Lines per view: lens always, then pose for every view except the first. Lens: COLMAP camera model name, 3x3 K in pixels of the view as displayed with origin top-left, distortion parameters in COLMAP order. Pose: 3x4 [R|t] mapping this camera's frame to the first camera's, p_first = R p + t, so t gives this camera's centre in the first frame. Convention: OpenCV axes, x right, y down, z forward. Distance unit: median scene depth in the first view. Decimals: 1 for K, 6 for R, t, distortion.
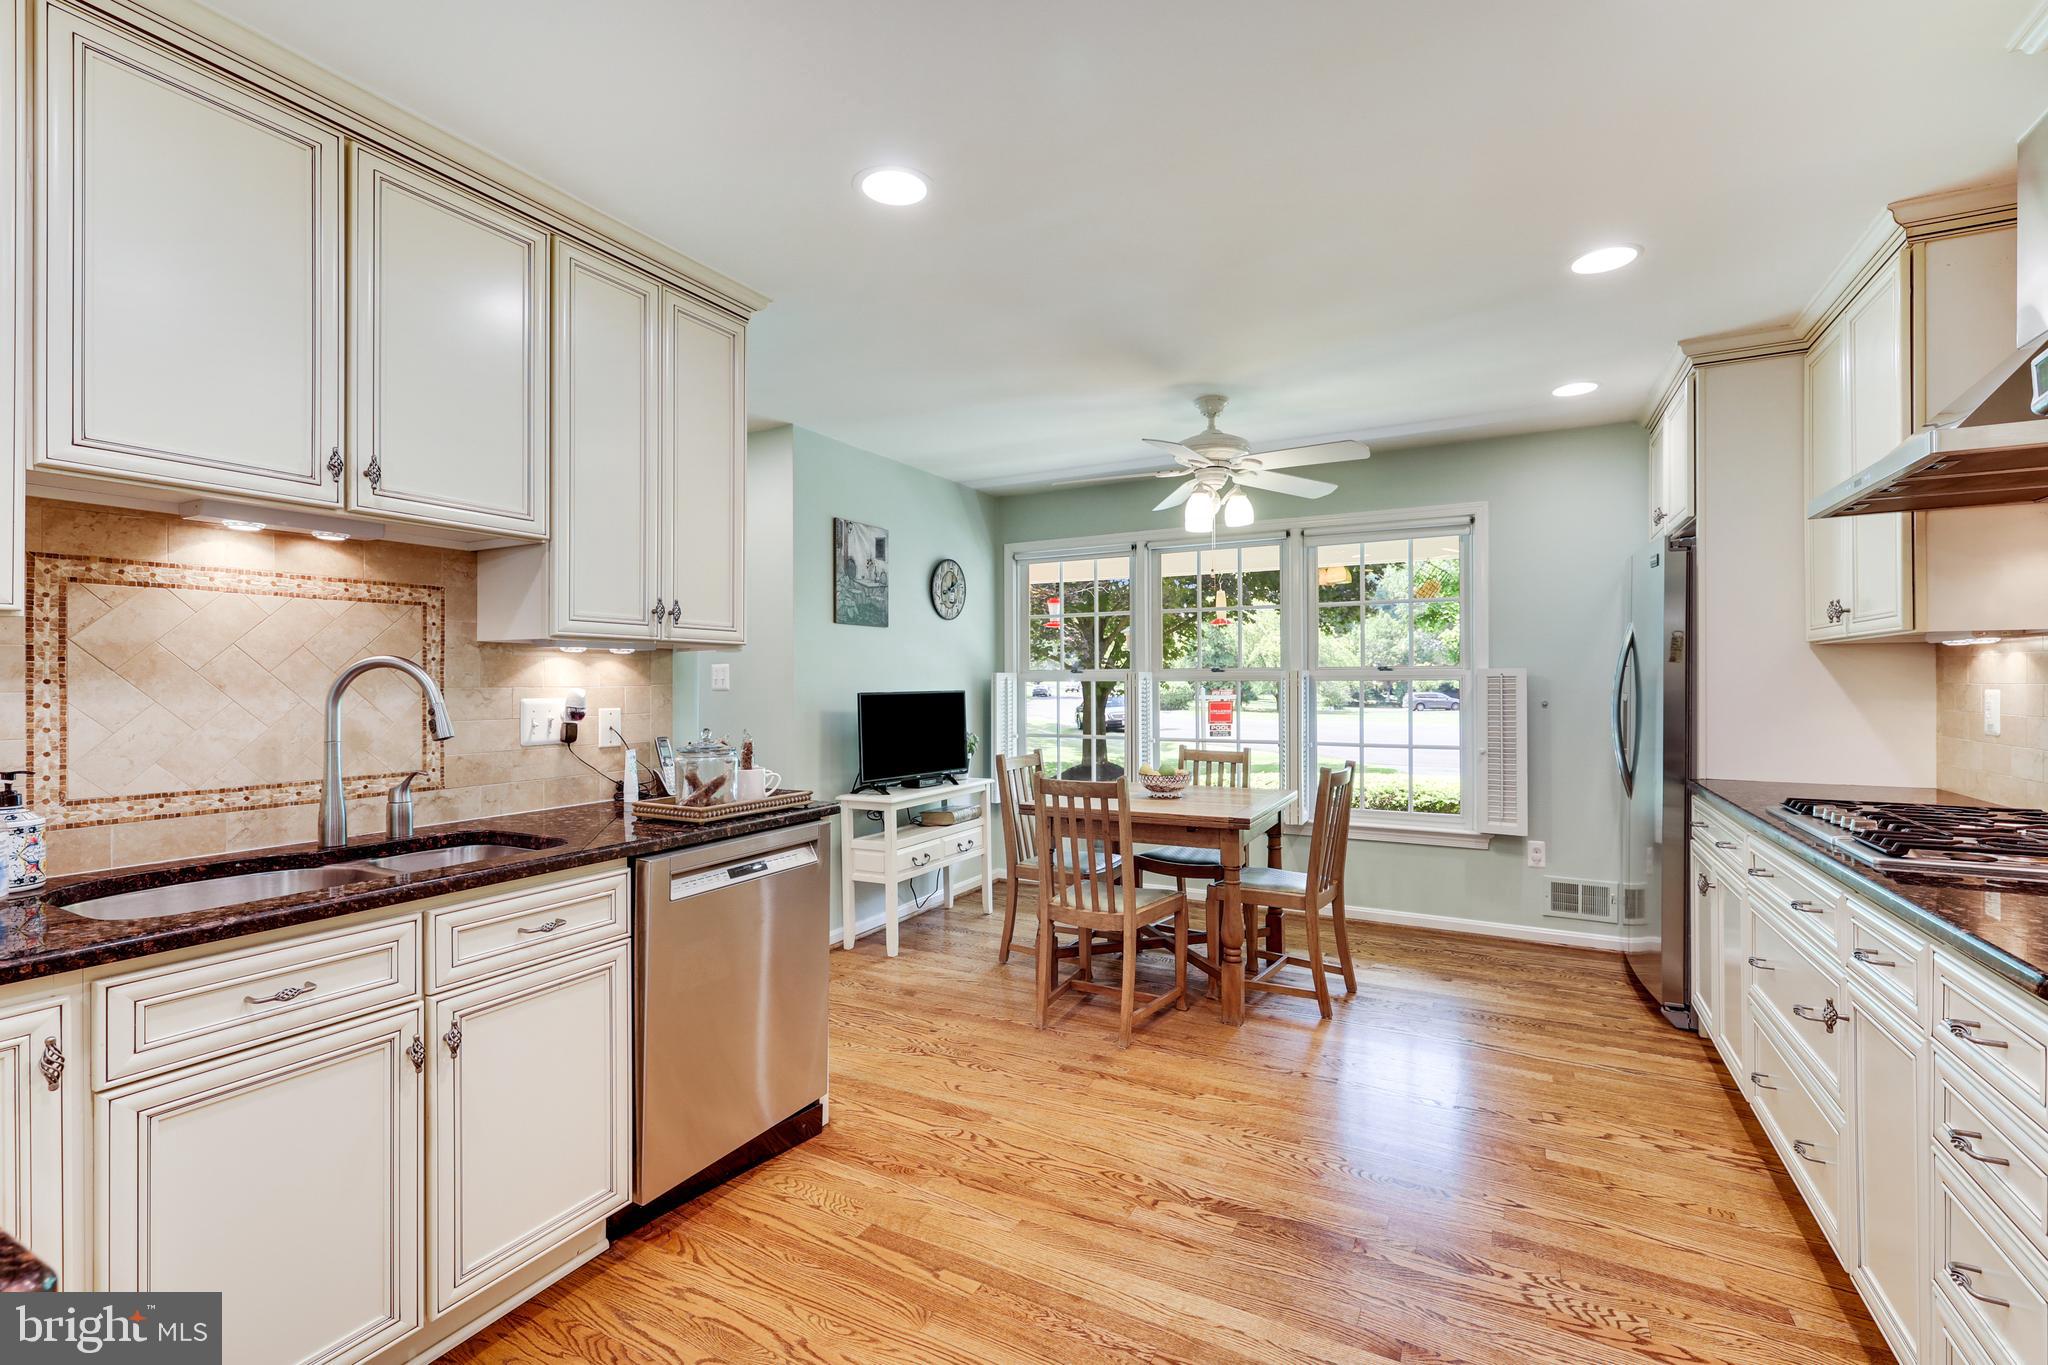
lens RADIAL K [[882.5, 0, 1005.4], [0, 882.5, 680.1], [0, 0, 1]] dist [0.001362, -0.000076]
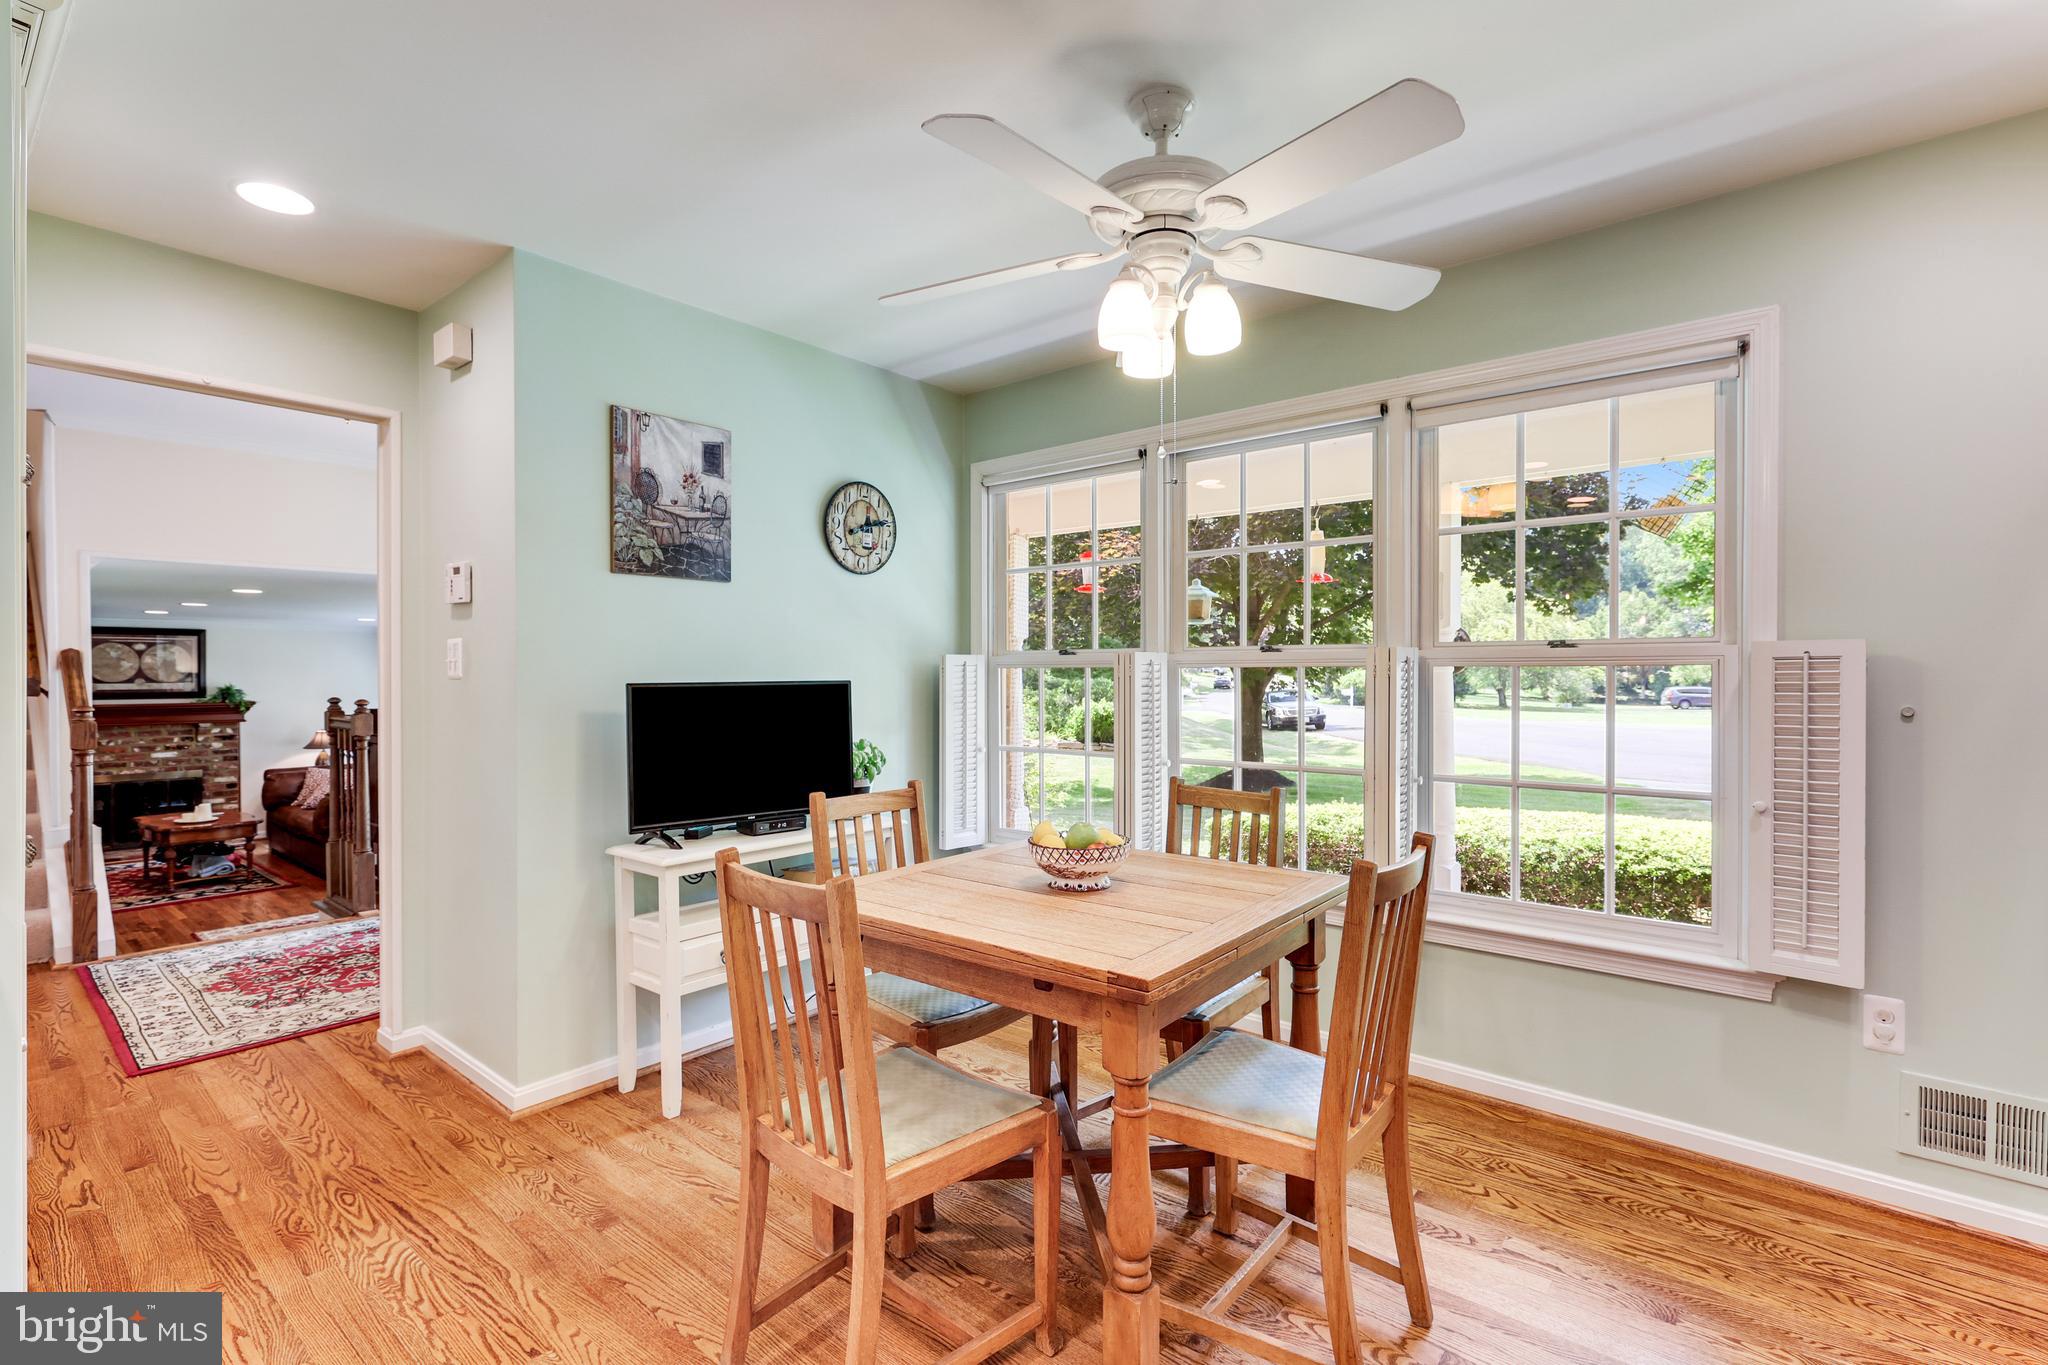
lens RADIAL K [[918.9, 0, 1040.4], [0, 918.9, 679.8], [0, 0, 1]] dist [0.000500, 0.000391]
pose [[0.984732, 0.004612, -0.174018, 0.222316], [-0.002888, 0.999944, 0.010160, 0.004313], [0.174055, -0.009502, 0.984690, 0.405163]]
